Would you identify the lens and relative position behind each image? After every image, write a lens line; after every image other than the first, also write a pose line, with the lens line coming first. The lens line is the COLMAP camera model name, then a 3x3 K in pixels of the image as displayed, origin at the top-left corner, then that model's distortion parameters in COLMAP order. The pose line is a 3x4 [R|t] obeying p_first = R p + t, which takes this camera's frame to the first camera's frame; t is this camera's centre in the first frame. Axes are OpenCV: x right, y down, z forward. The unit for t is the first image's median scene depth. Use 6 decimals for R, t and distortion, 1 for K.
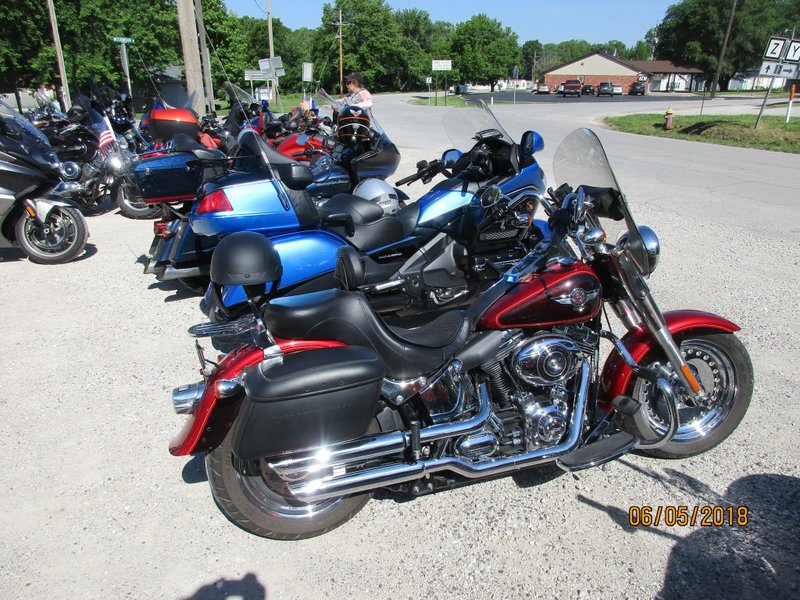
lens RADIAL K [[620.7, 0, 400.0], [0, 620.7, 300.0], [0, 0, 1]] dist [0.006529, -0.000862]
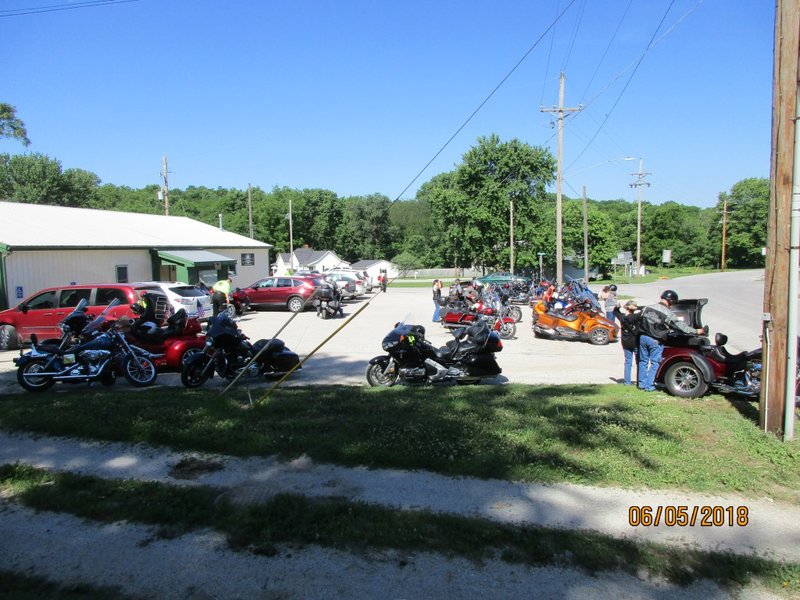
lens RADIAL K [[620.7, 0, 400.0], [0, 620.7, 300.0], [0, 0, 1]] dist [0.006529, -0.000862]
pose [[0.810885, 0.033516, -0.584245, 0.143667], [-0.184492, 0.962088, -0.200869, 0.093204], [0.555363, 0.270671, 0.786326, -0.315001]]
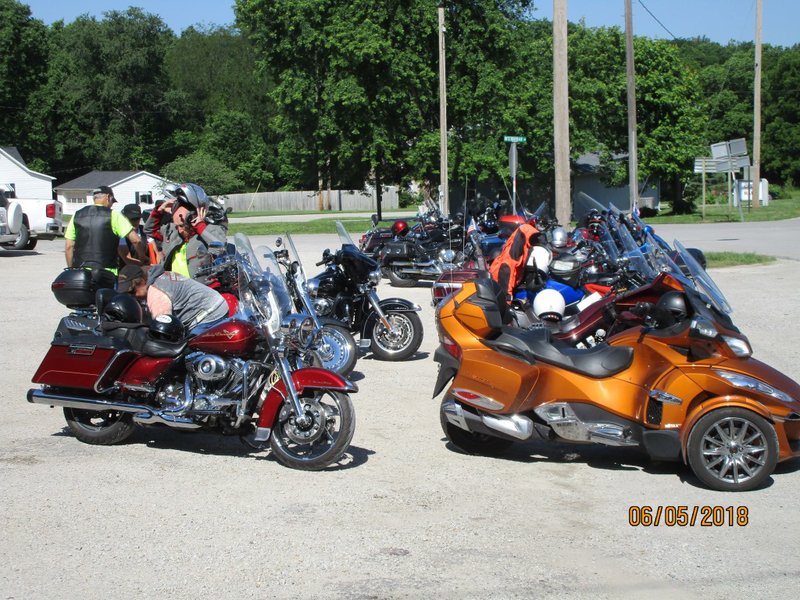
lens RADIAL K [[1378.5, 0, 400.0], [0, 1378.5, 300.0], [0, 0, 1]] dist [0.046106, -0.049604]
pose [[0.879546, 0.035241, -0.474508, 0.091548], [-0.145763, 0.969263, -0.198200, 0.055672], [0.452938, 0.243492, 0.857648, -0.181821]]
